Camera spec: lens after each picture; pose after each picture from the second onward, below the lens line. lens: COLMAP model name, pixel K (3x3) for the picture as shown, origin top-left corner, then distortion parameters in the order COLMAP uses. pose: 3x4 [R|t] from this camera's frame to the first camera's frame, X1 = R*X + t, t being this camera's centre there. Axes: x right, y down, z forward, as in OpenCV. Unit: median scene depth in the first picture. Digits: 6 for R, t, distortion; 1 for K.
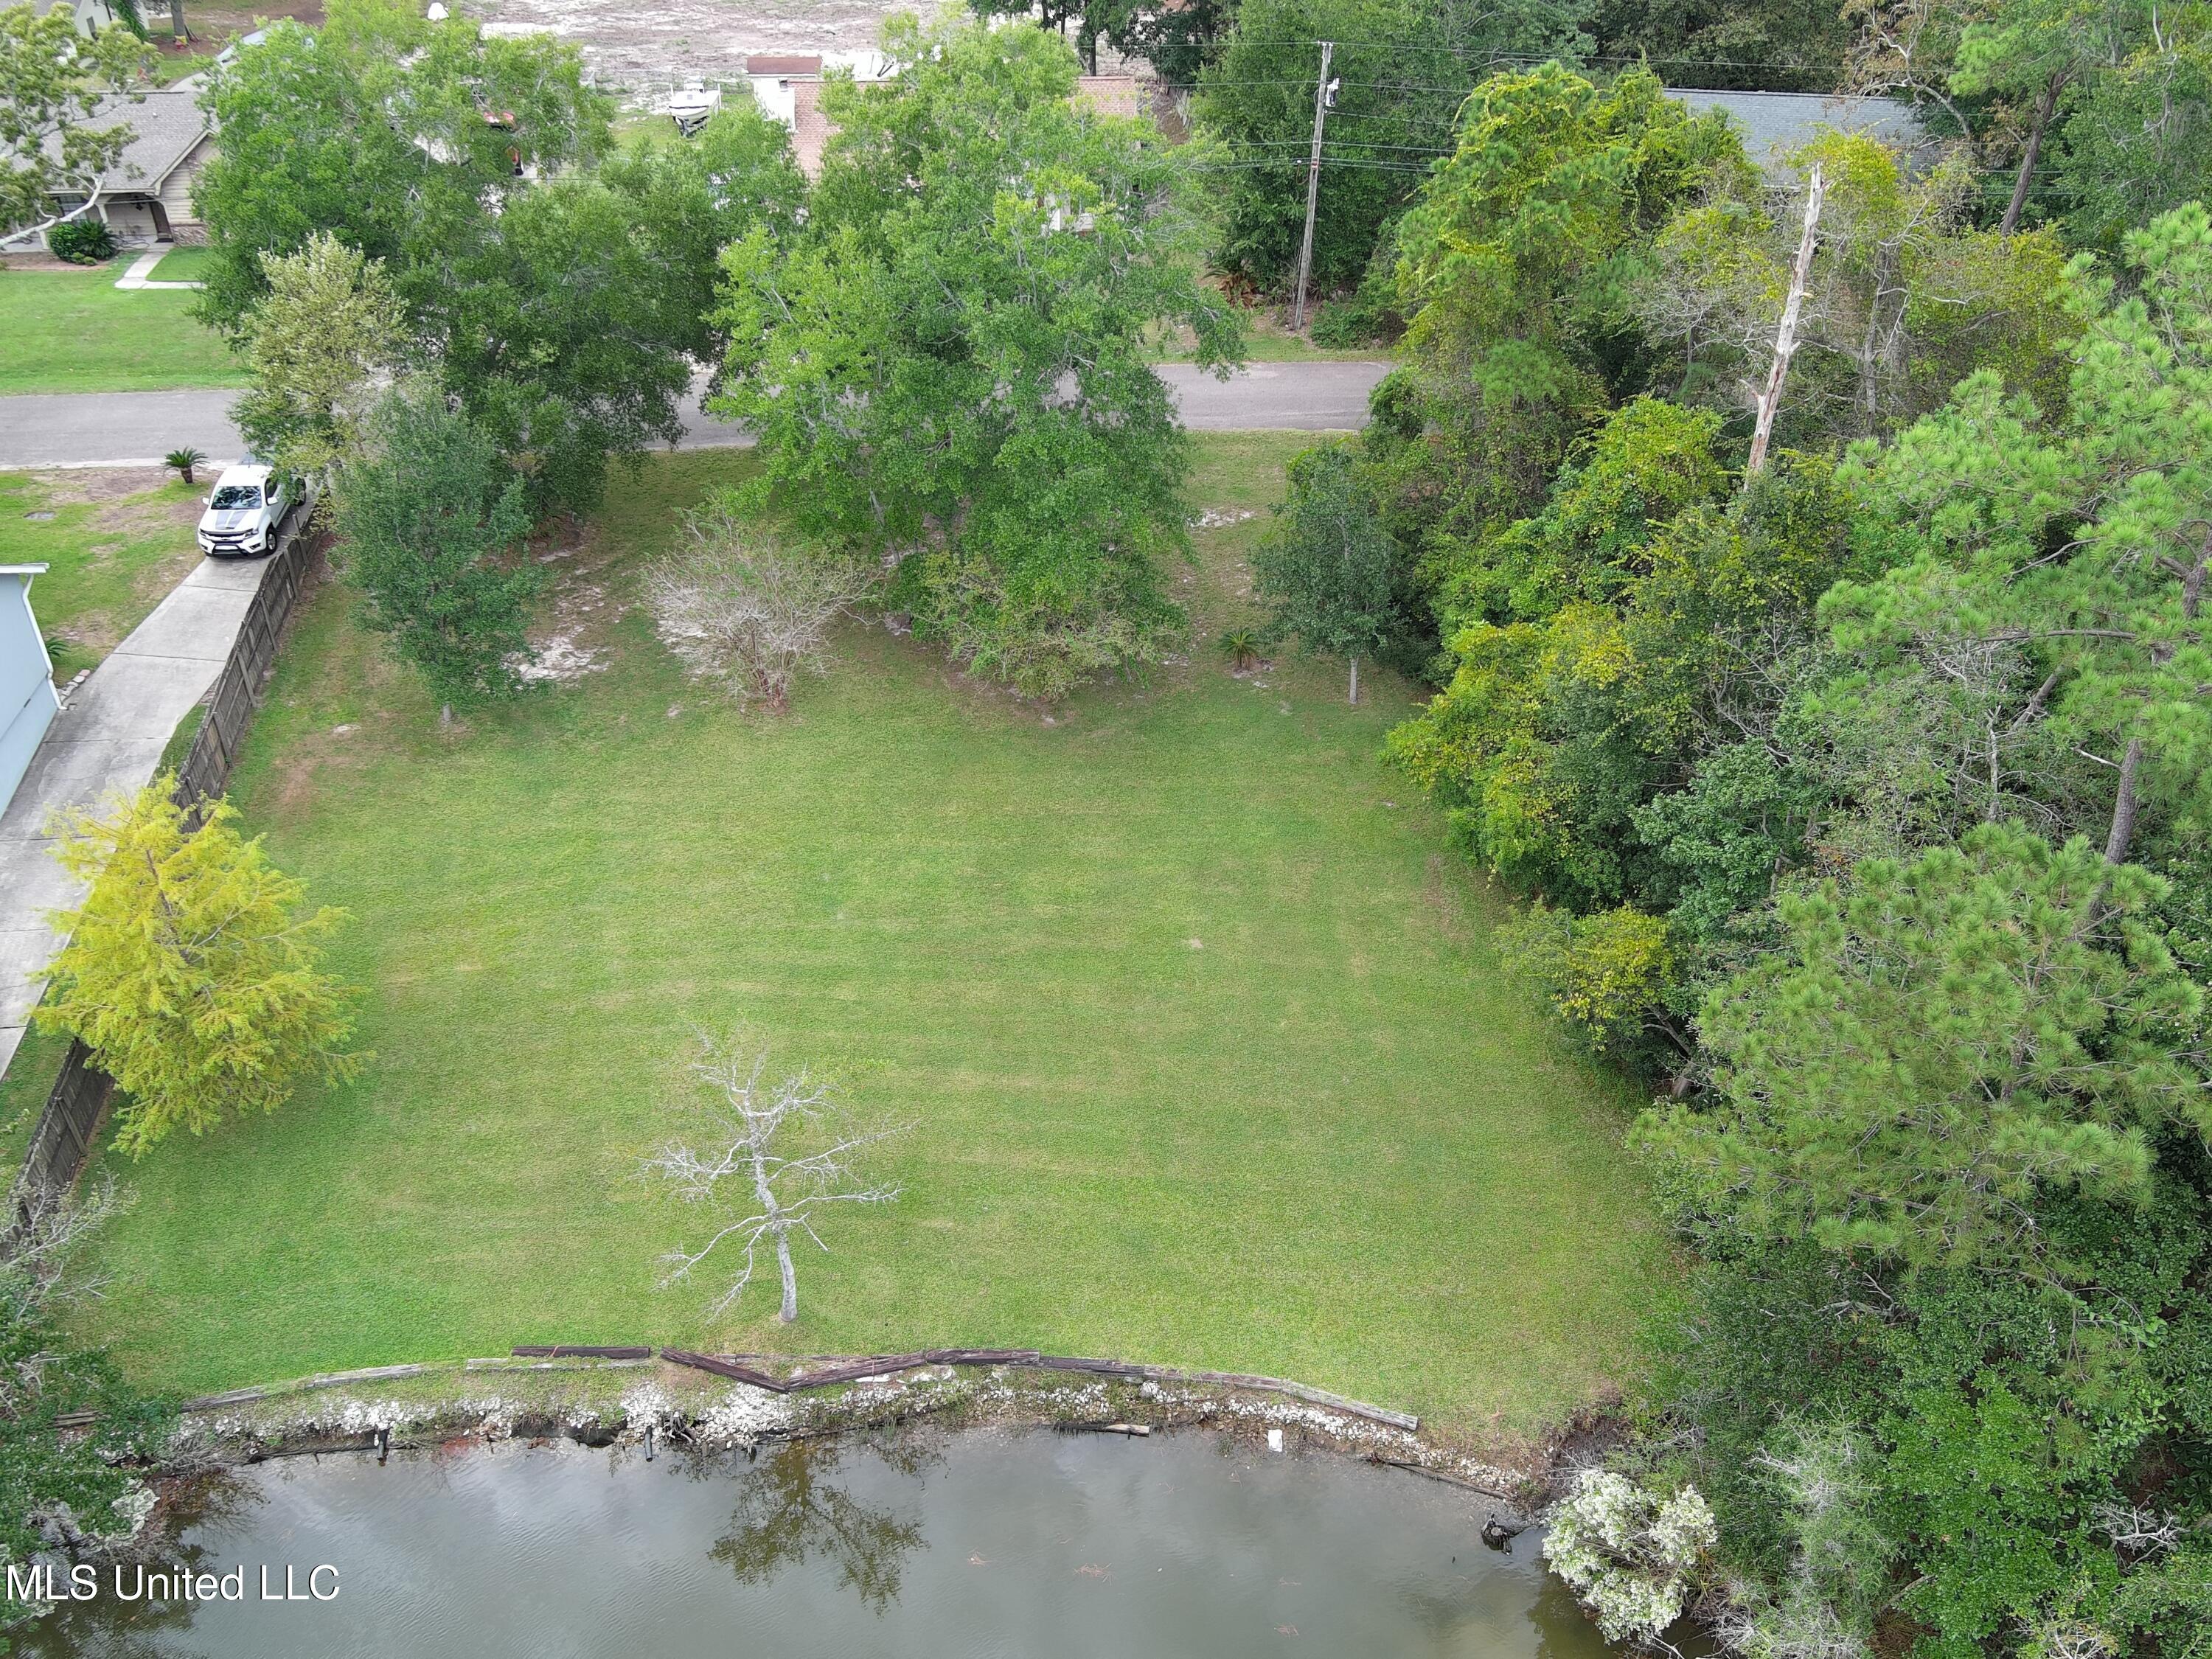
lens RADIAL K [[1808.9, 0, 1105.8], [0, 1808.9, 820.9], [0, 0, 1]] dist [0.015028, -0.047747]
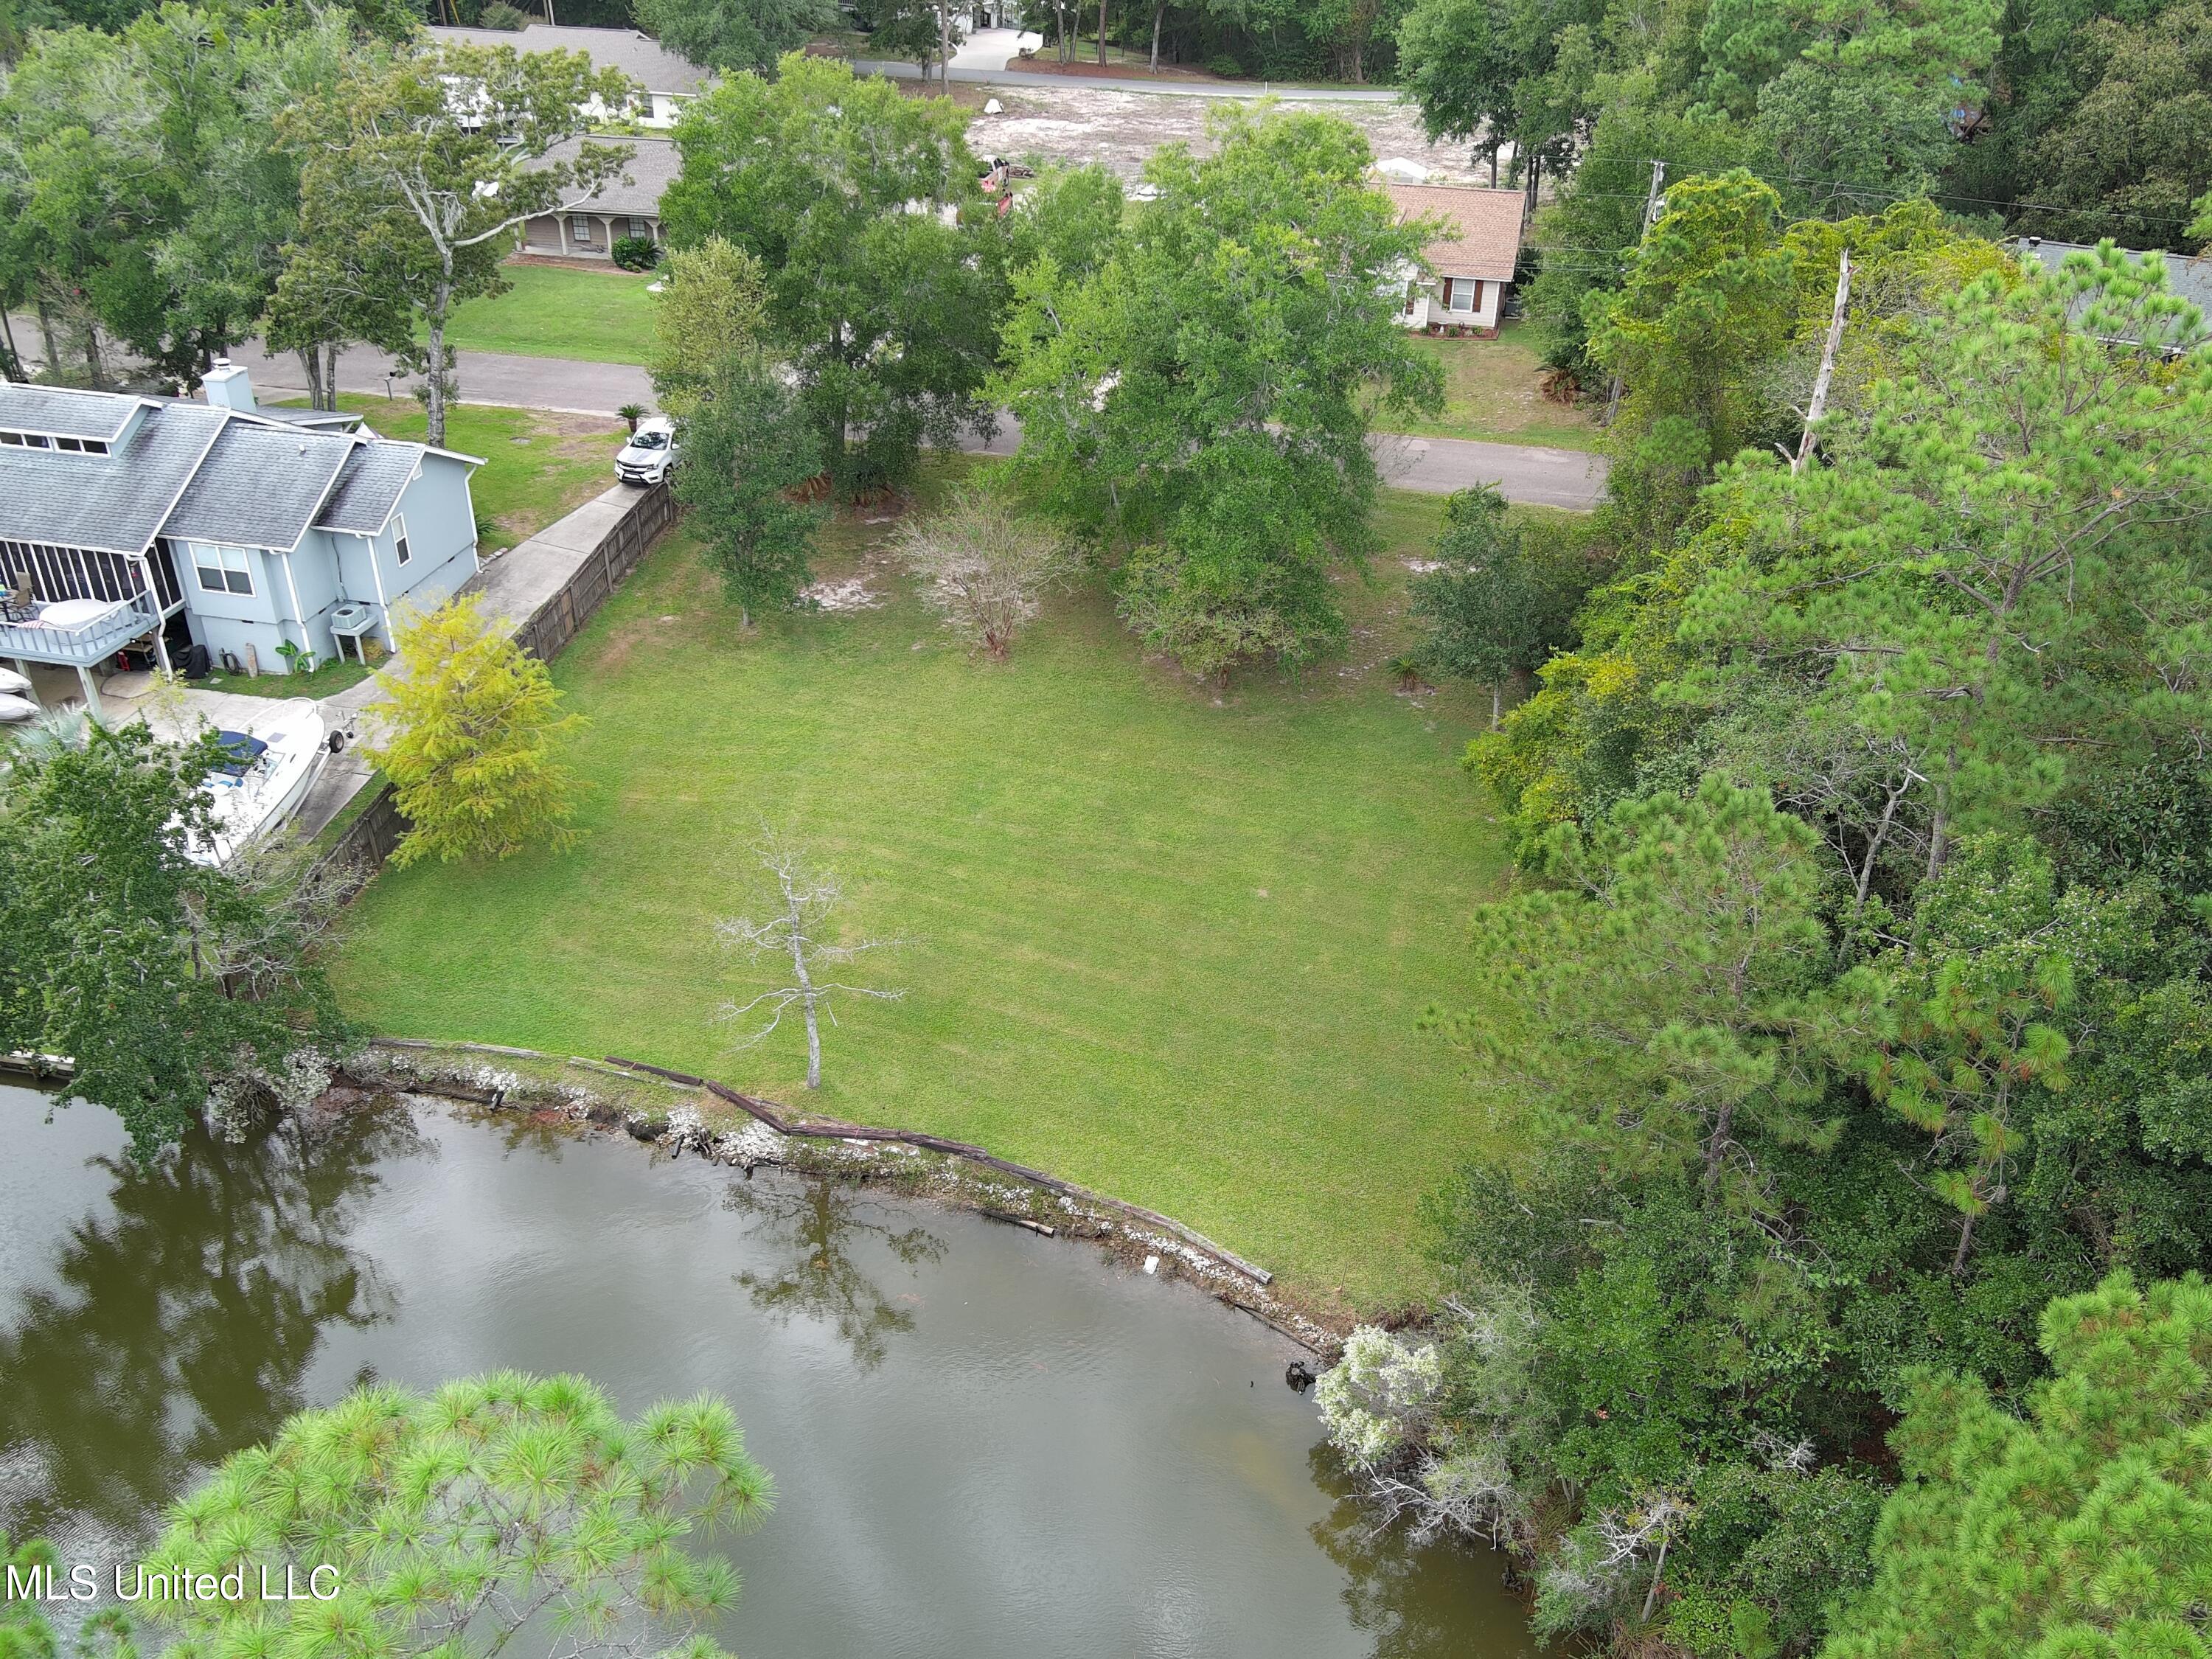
lens RADIAL K [[1801.7, 0, 1107.0], [0, 1801.7, 821.5], [0, 0, 1]] dist [0.019686, -0.049308]
pose [[0.944355, 0.171768, -0.280515, 0.276329], [-0.190361, 0.980890, -0.040221, 0.090890], [0.268245, 0.091382, 0.959007, -0.121506]]
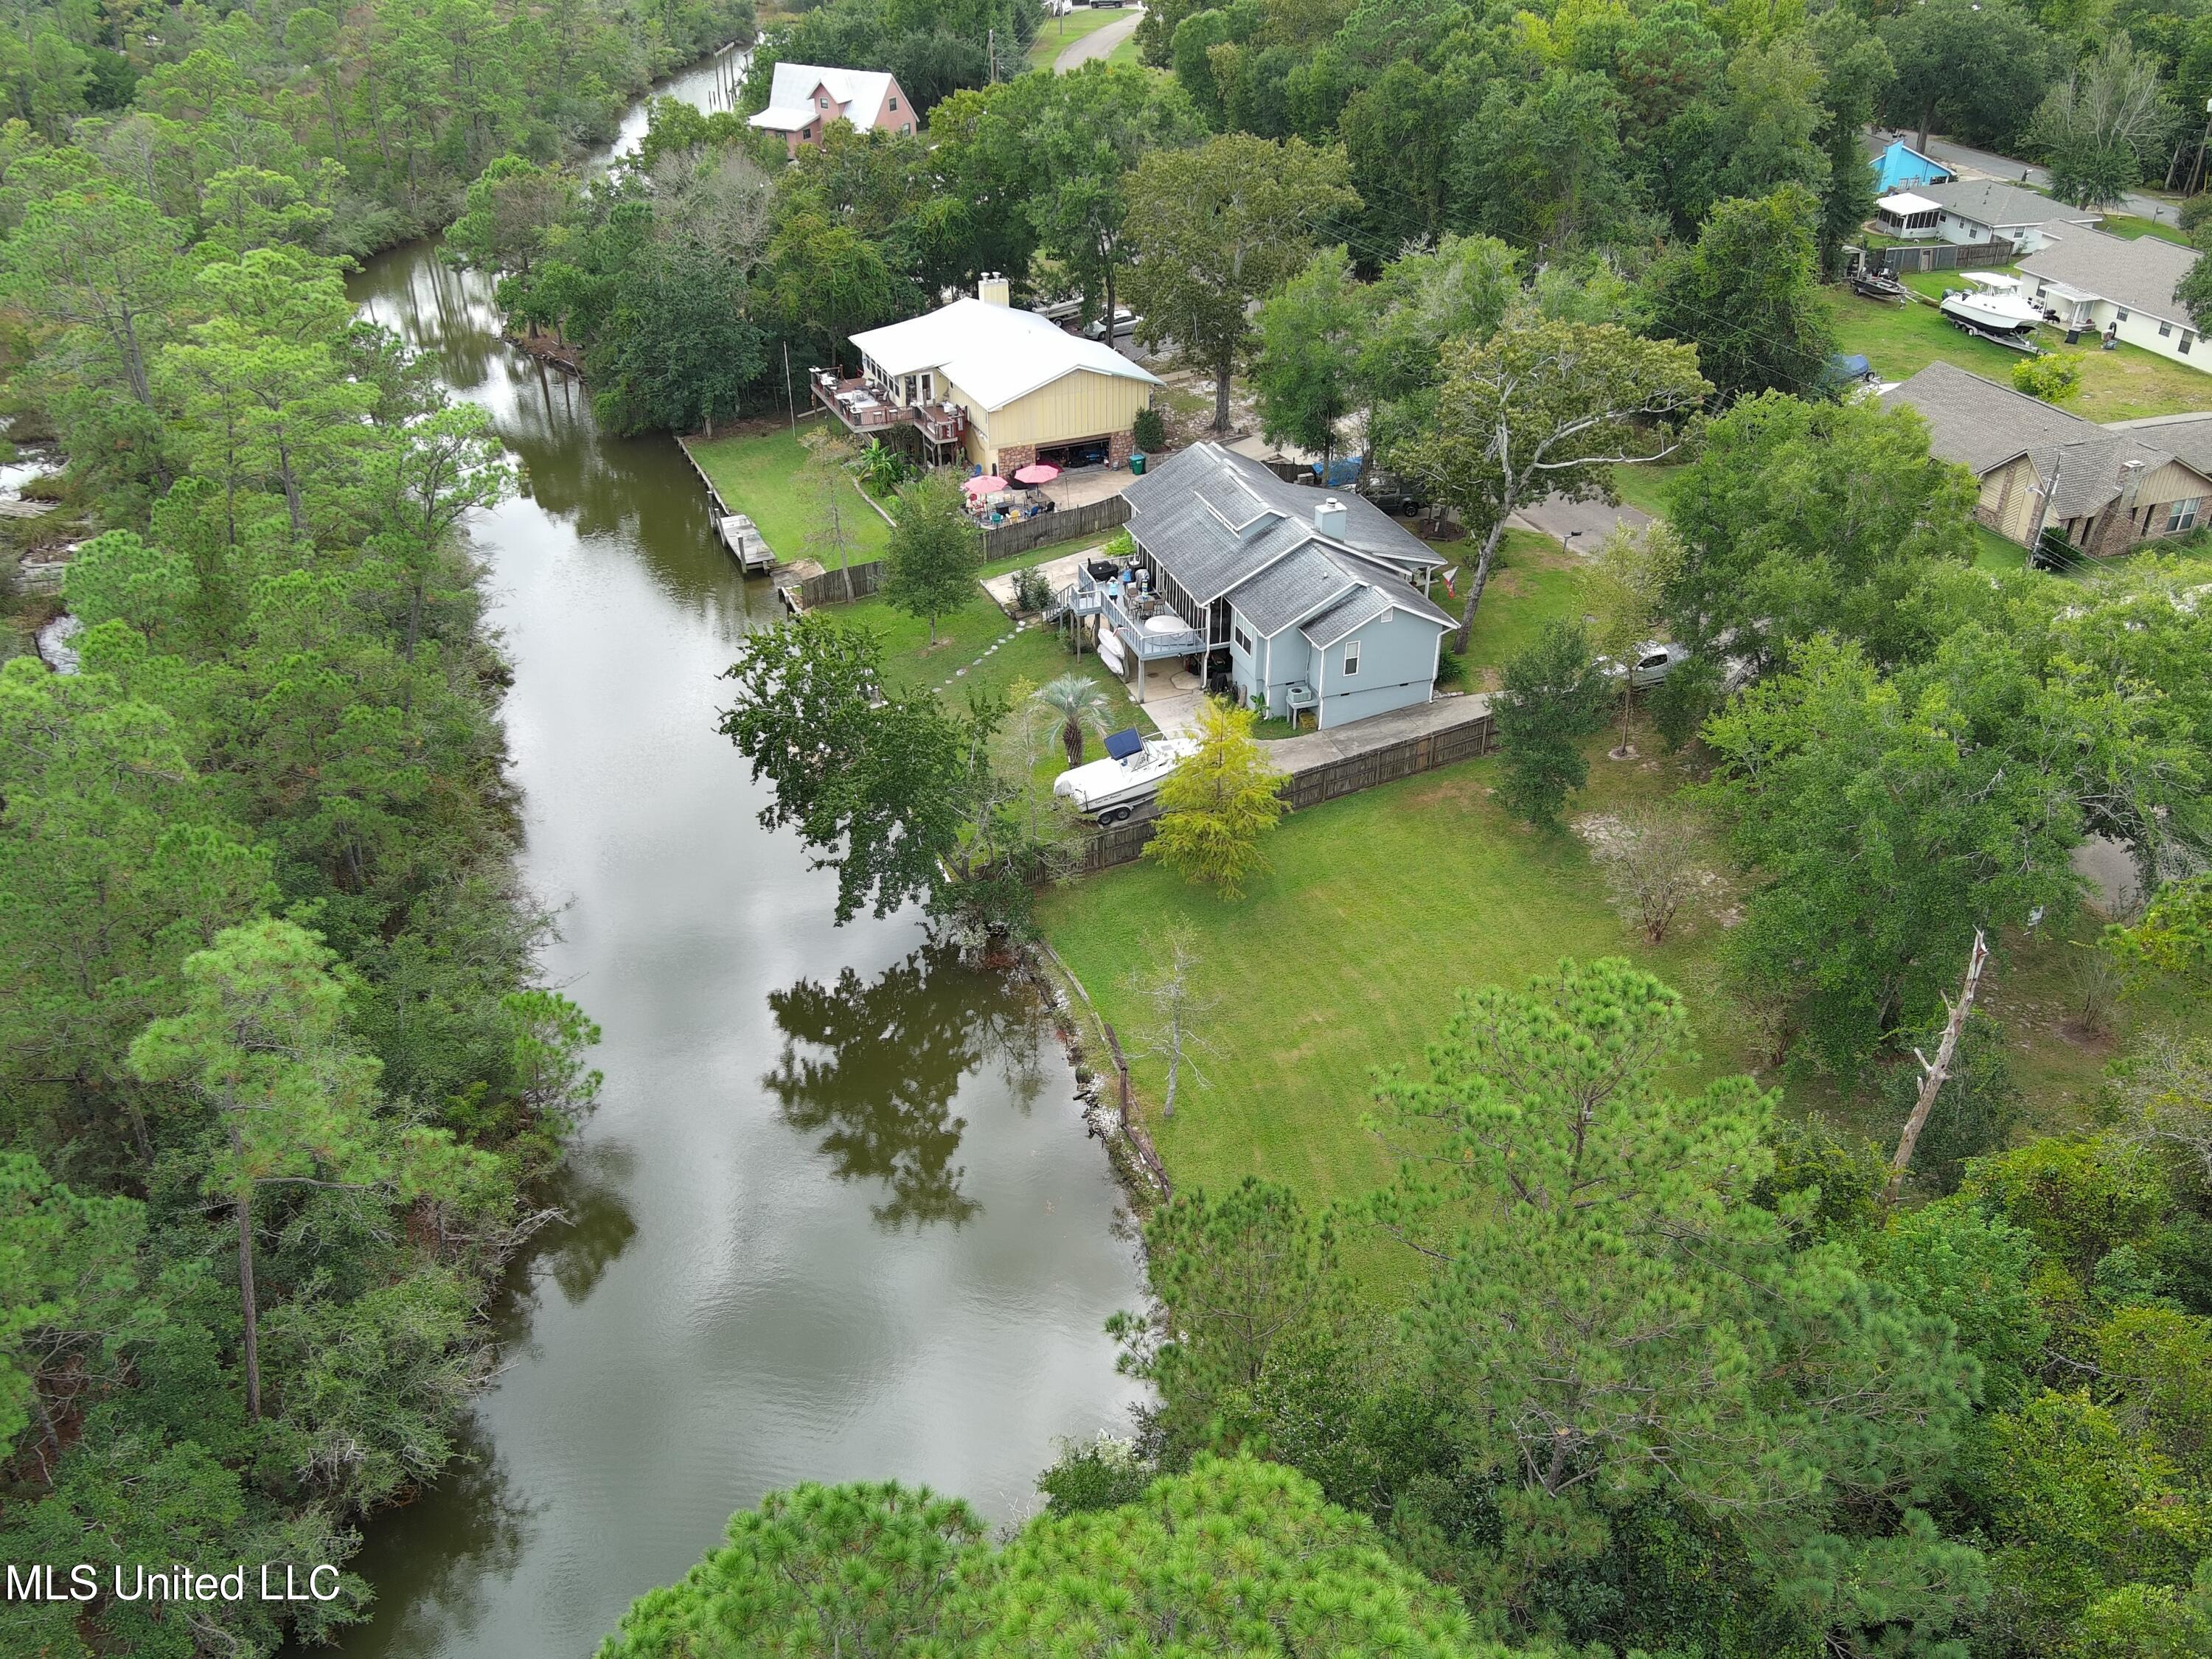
lens RADIAL K [[1780.3, 0, 1110.6], [0, 1780.3, 825.8], [0, 0, 1]] dist [0.028665, -0.058561]
pose [[0.213997, 0.495053, -0.842097, 0.935480], [-0.554519, 0.771268, 0.312497, -0.371968], [0.804185, 0.400085, 0.439566, 0.078469]]
